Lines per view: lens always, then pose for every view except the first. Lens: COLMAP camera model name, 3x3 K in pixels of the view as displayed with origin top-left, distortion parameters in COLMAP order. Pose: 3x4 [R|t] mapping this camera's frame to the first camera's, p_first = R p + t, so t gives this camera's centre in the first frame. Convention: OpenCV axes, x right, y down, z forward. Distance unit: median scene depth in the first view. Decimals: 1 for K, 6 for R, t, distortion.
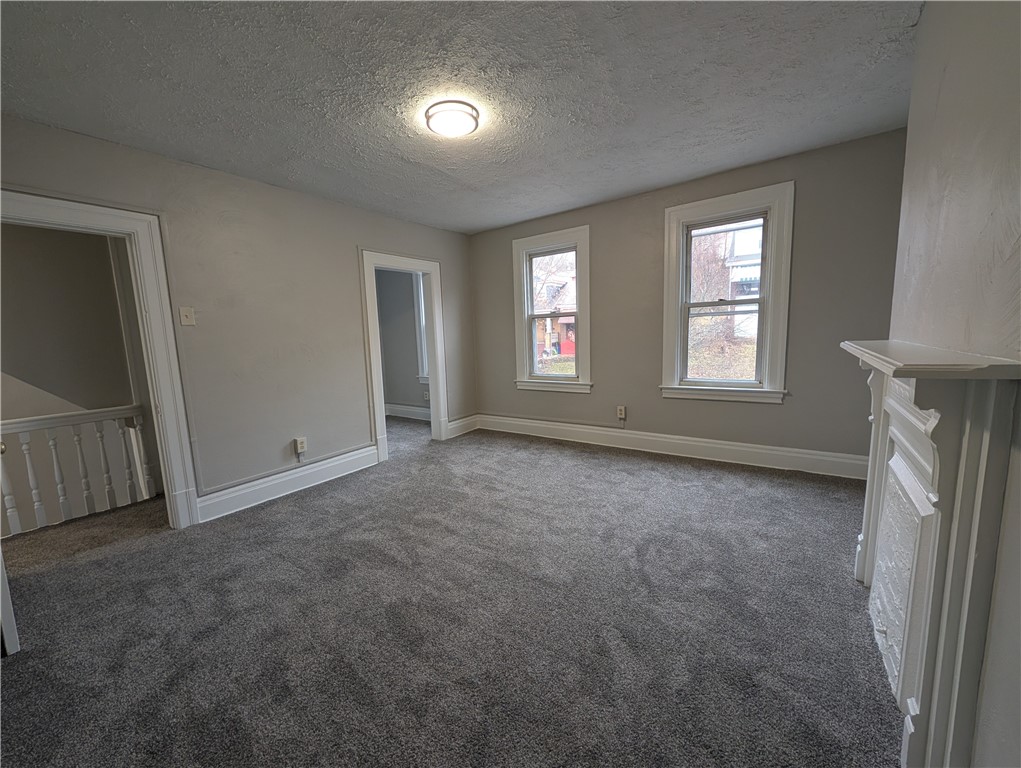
lens RADIAL K [[396.7, 0, 510.5], [0, 396.7, 384.0], [0, 0, 1]] dist [0.000646, 0.000039]
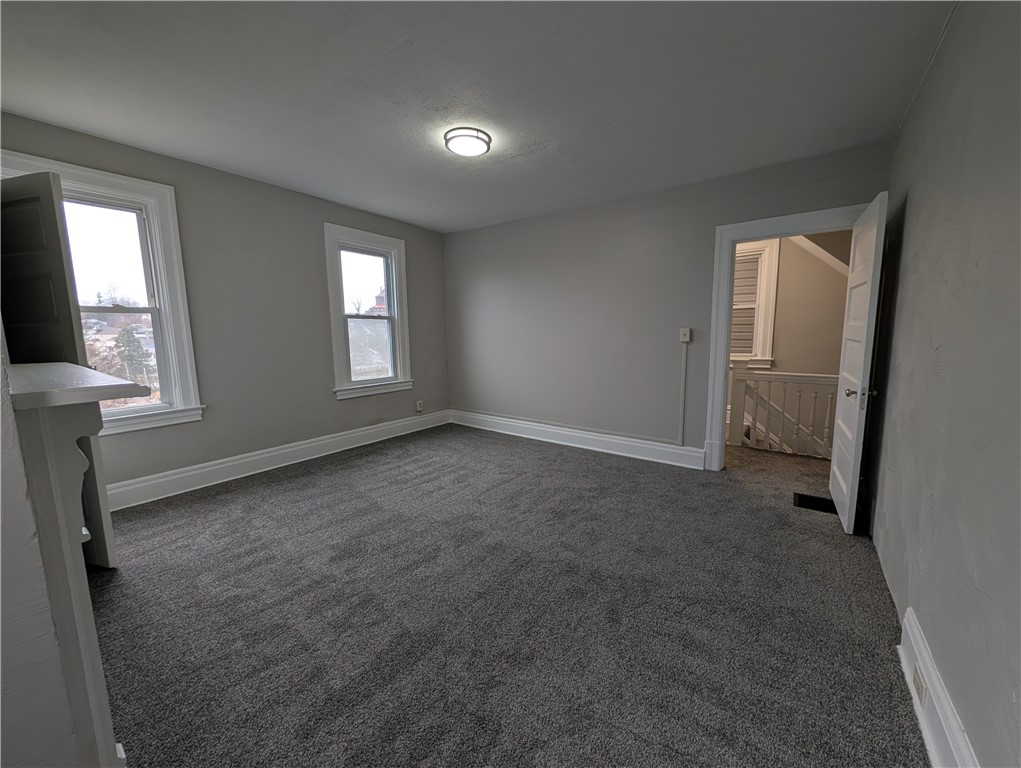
lens RADIAL K [[388.0, 0, 510.5], [0, 388.0, 384.0], [0, 0, 1]] dist [0.028425, 0.000016]
pose [[0.029467, -0.088368, 0.995652, -0.646564], [0.137906, 0.986918, 0.083512, -0.032697], [-0.990007, 0.134845, 0.041268, 0.496024]]
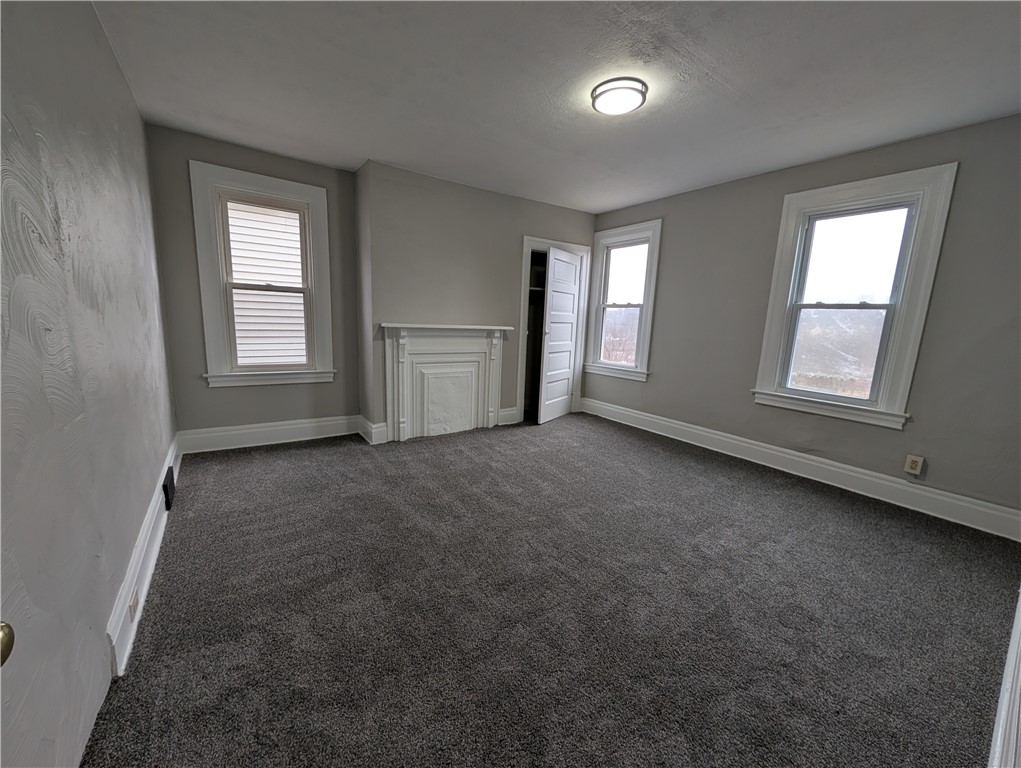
lens RADIAL K [[393.3, 0, 510.5], [0, 393.3, 384.0], [0, 0, 1]] dist [-0.001166, -0.000103]
pose [[0.938101, 0.137969, -0.317697, 0.137213], [-0.125005, 0.990283, 0.060940, 0.006077], [0.323018, -0.017454, 0.946232, -0.057702]]
